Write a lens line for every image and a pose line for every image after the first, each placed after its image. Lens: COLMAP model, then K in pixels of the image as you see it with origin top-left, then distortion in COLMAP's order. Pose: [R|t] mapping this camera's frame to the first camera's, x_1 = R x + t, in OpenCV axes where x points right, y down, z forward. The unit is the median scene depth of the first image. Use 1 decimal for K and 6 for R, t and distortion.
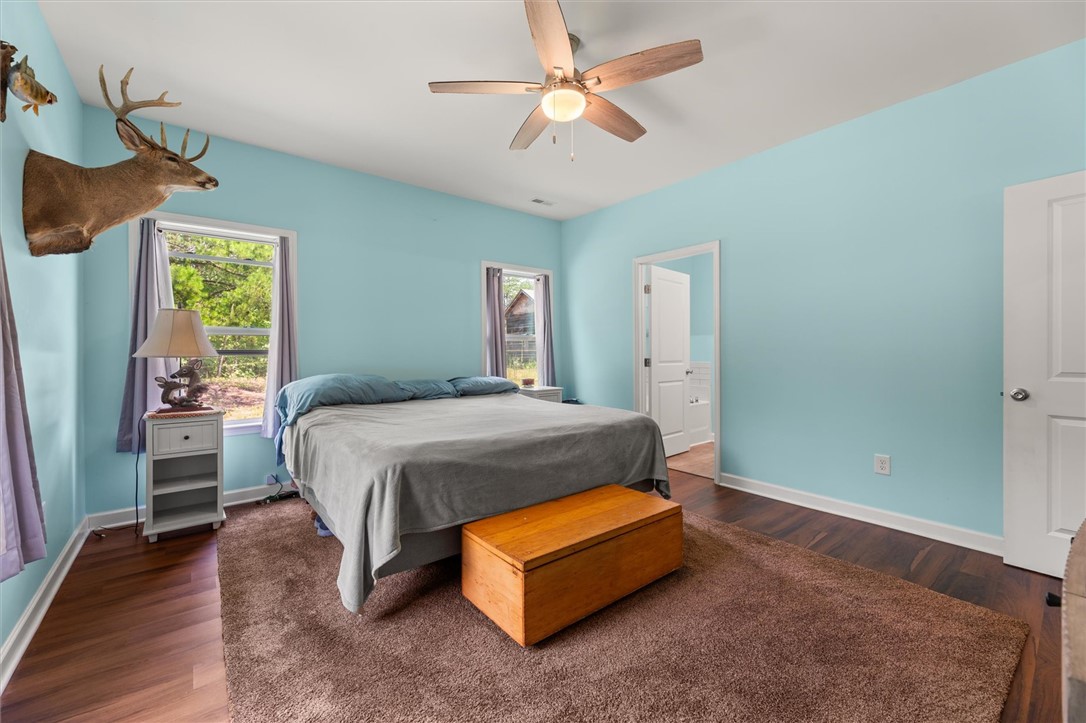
lens RADIAL K [[450.8, 0, 536.9], [0, 450.8, 355.1], [0, 0, 1]] dist [-0.000414, -0.000172]
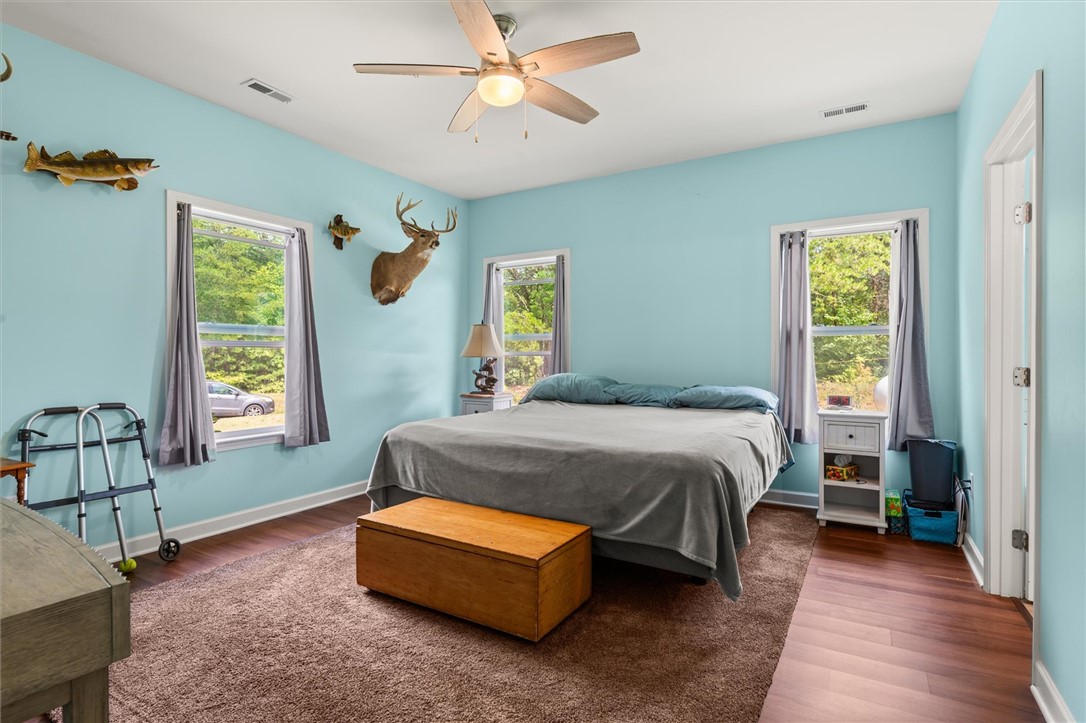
lens RADIAL K [[557.9, 0, 534.3], [0, 557.9, 361.7], [0, 0, 1]] dist [-0.002810, -0.000332]
pose [[0.325749, 0.014098, -0.945351, 1.174696], [-0.003855, 0.999900, 0.013583, -0.007728], [0.945449, -0.000780, 0.325771, 0.687112]]
